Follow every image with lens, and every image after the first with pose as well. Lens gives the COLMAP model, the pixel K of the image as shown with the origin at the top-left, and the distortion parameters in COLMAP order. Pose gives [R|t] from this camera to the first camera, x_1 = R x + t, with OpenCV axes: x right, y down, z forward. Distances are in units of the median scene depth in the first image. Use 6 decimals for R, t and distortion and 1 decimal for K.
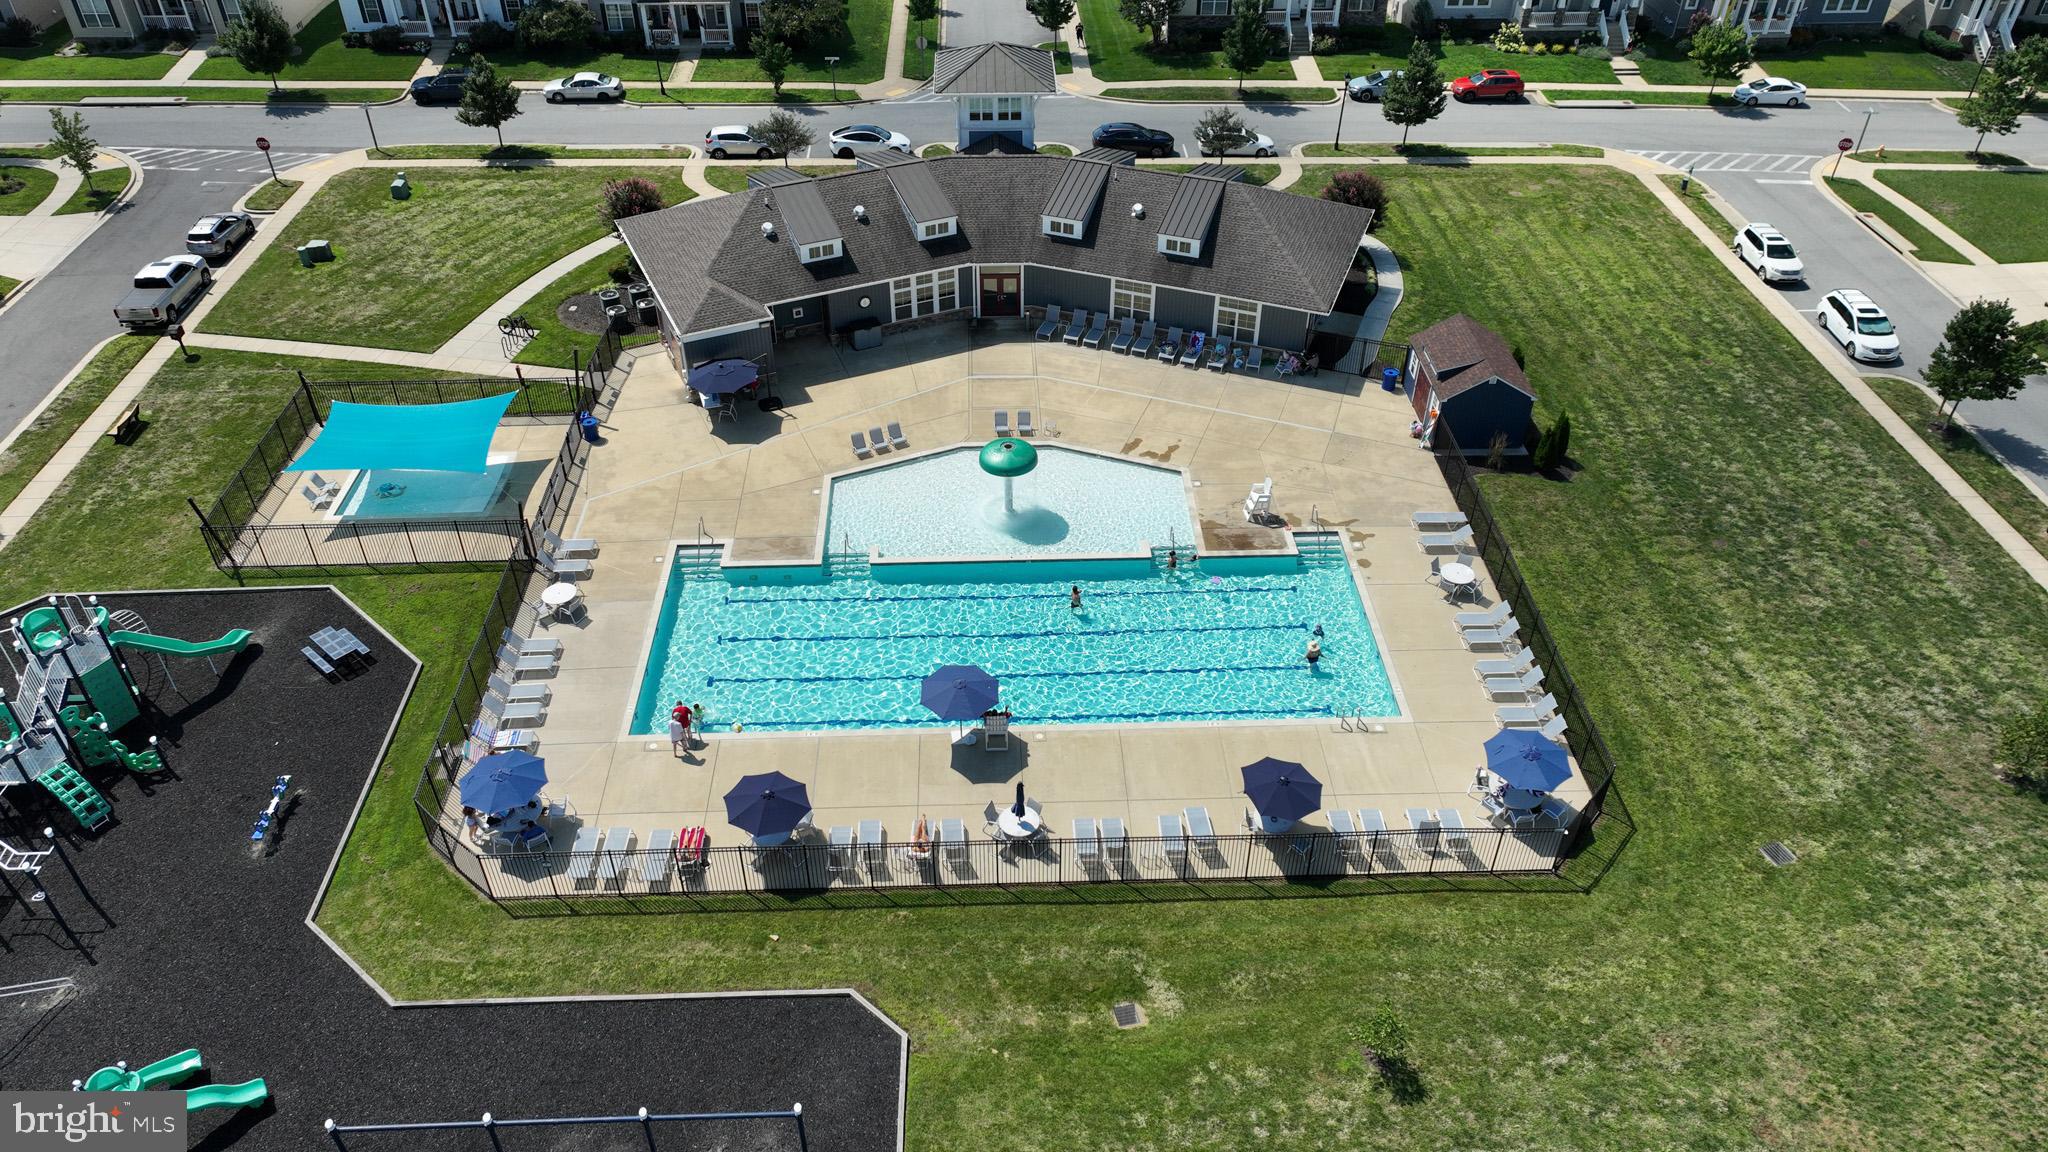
lens RADIAL K [[1444.8, 0, 1026.2], [0, 1444.8, 573.8], [0, 0, 1]] dist [0.002948, 0.009831]
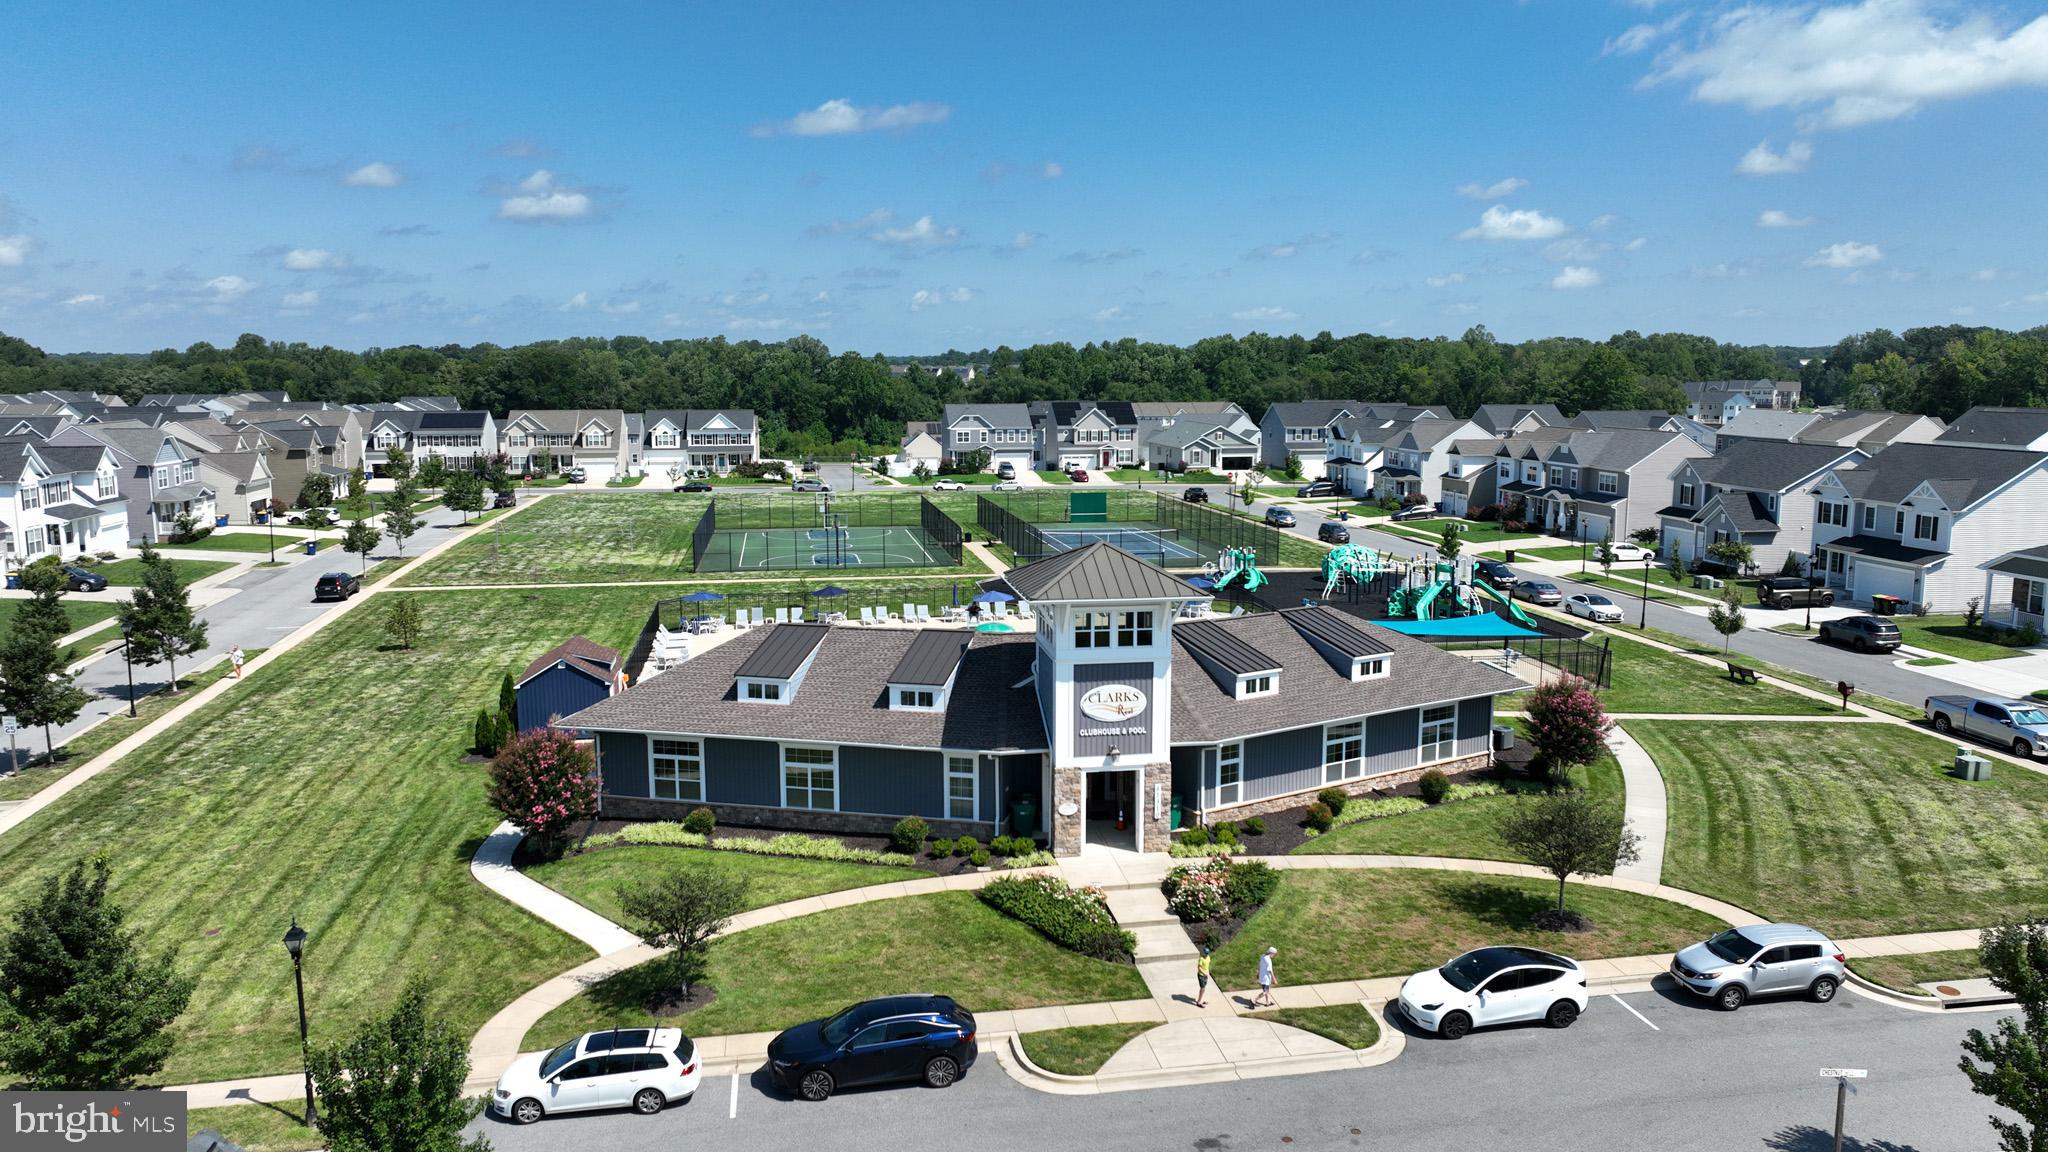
lens RADIAL K [[1444.8, 0, 1026.2], [0, 1444.8, 573.8], [0, 0, 1]] dist [0.002948, 0.009831]
pose [[-0.991050, 0.019362, -0.132083, 0.105155], [-0.082103, 0.691765, 0.717440, -0.867154], [0.105261, 0.721863, -0.683984, 1.520220]]
